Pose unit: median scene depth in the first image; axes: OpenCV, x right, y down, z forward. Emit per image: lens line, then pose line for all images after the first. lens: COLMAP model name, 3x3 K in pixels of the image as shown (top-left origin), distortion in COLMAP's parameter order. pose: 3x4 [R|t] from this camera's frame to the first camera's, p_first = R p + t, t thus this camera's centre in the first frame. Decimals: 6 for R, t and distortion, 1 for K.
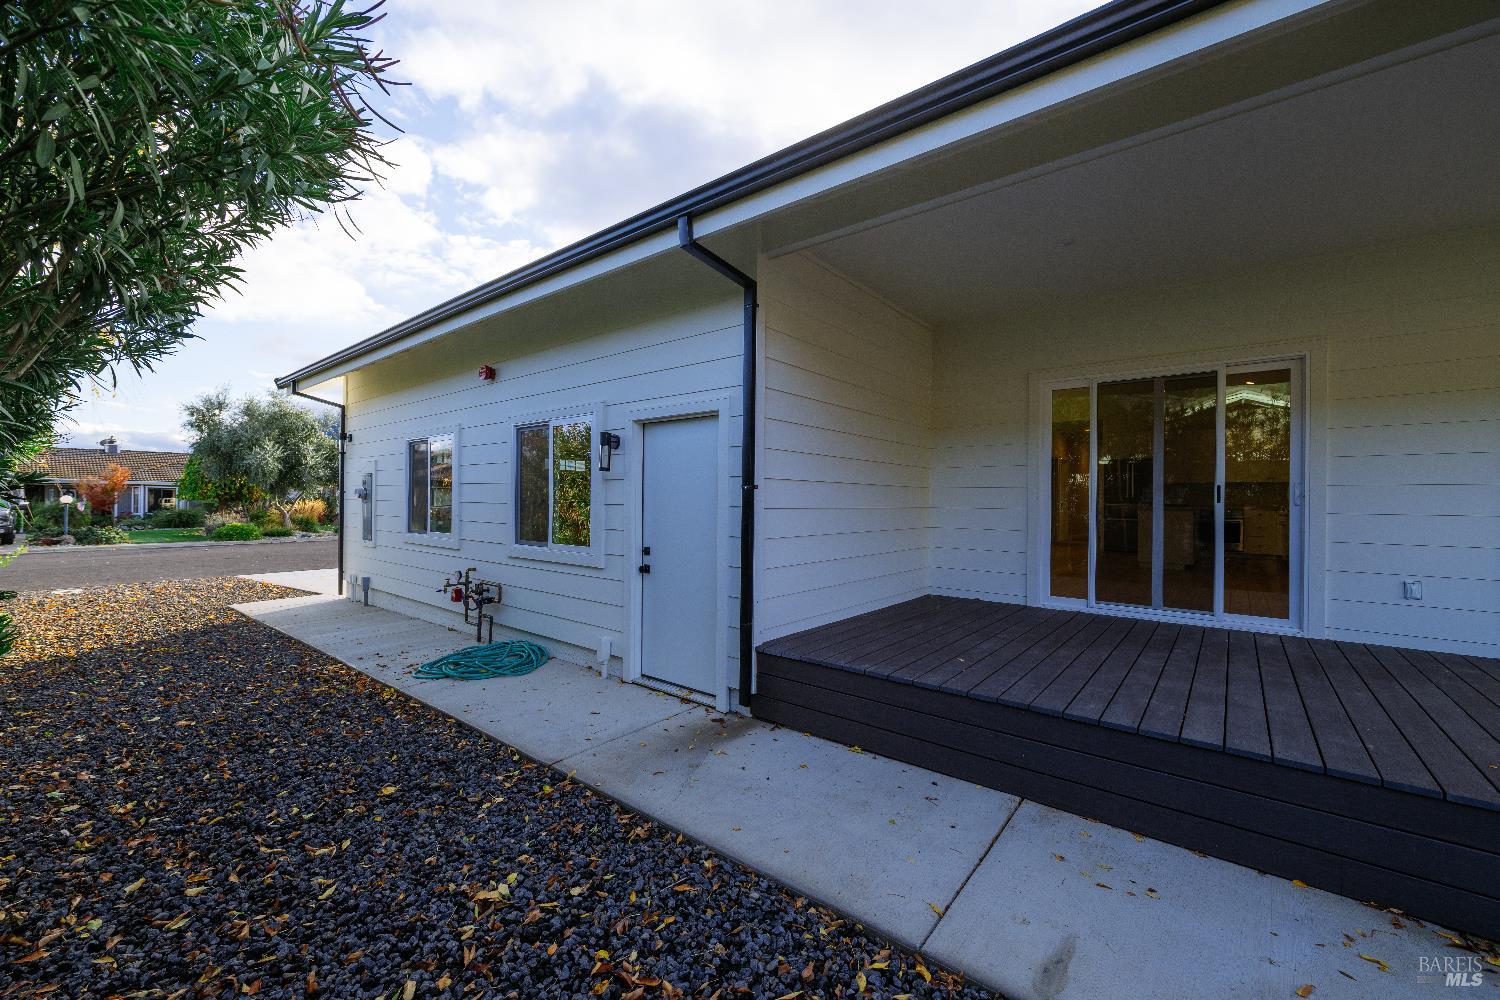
lens RADIAL K [[595.8, 0, 750.0], [0, 595.8, 500.0], [0, 0, 1]] dist [-0.000884, -0.000564]
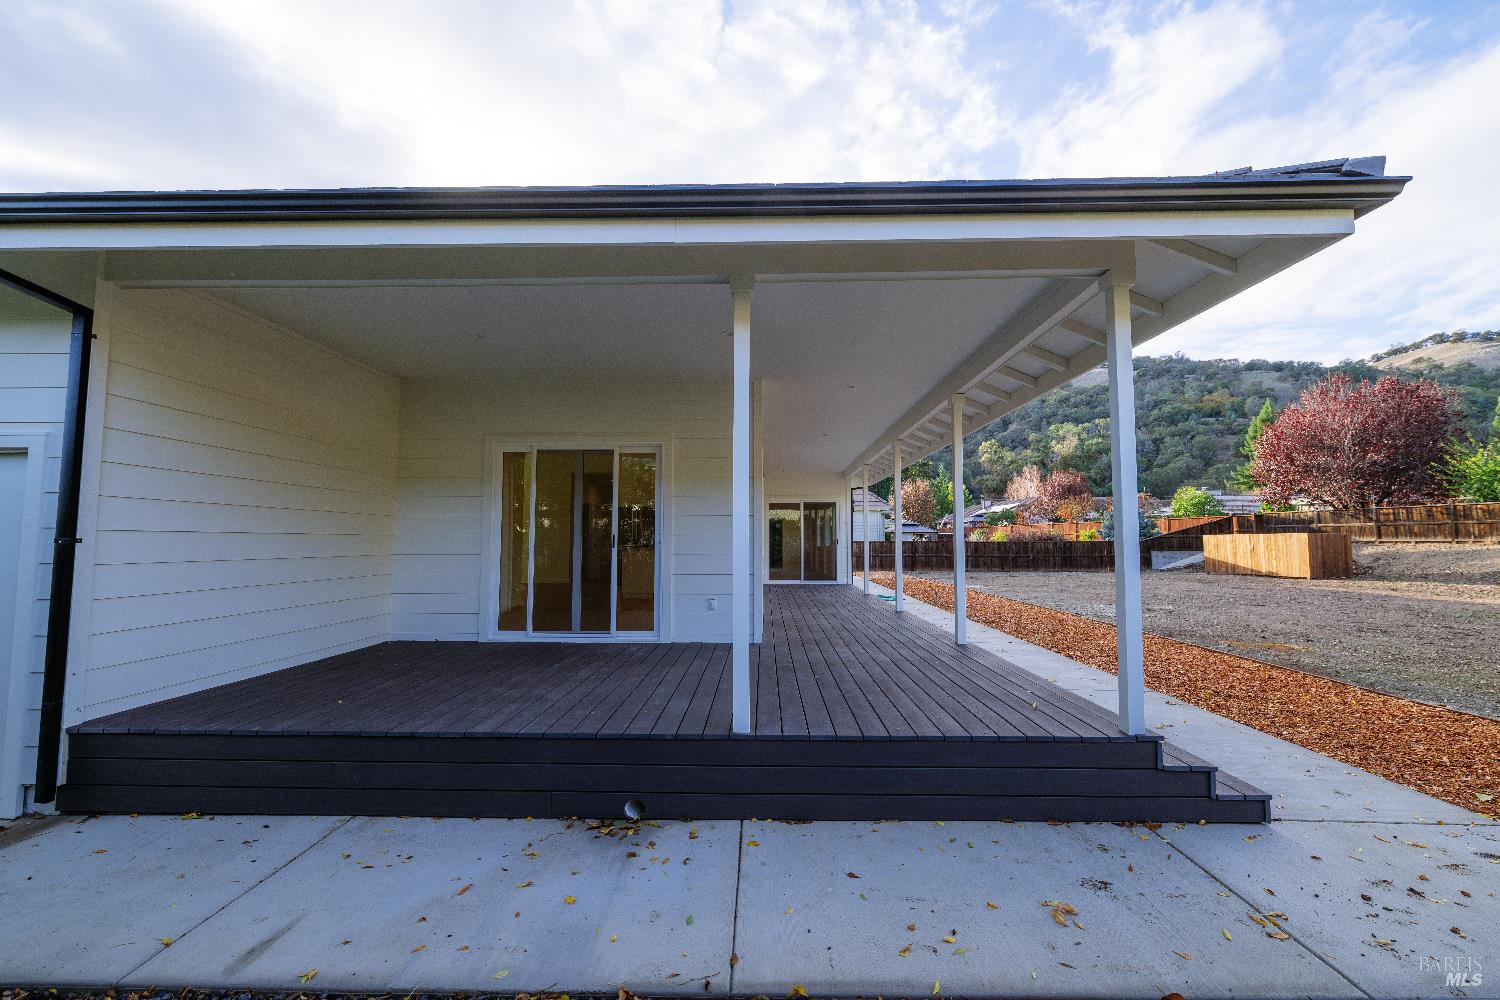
lens RADIAL K [[595.8, 0, 750.0], [0, 595.8, 500.0], [0, 0, 1]] dist [-0.000884, -0.000564]
pose [[0.784841, 0.034303, 0.618747, 0.237521], [0.005590, 0.998034, -0.062420, -0.020726], [-0.619672, 0.052449, 0.783107, -0.287778]]
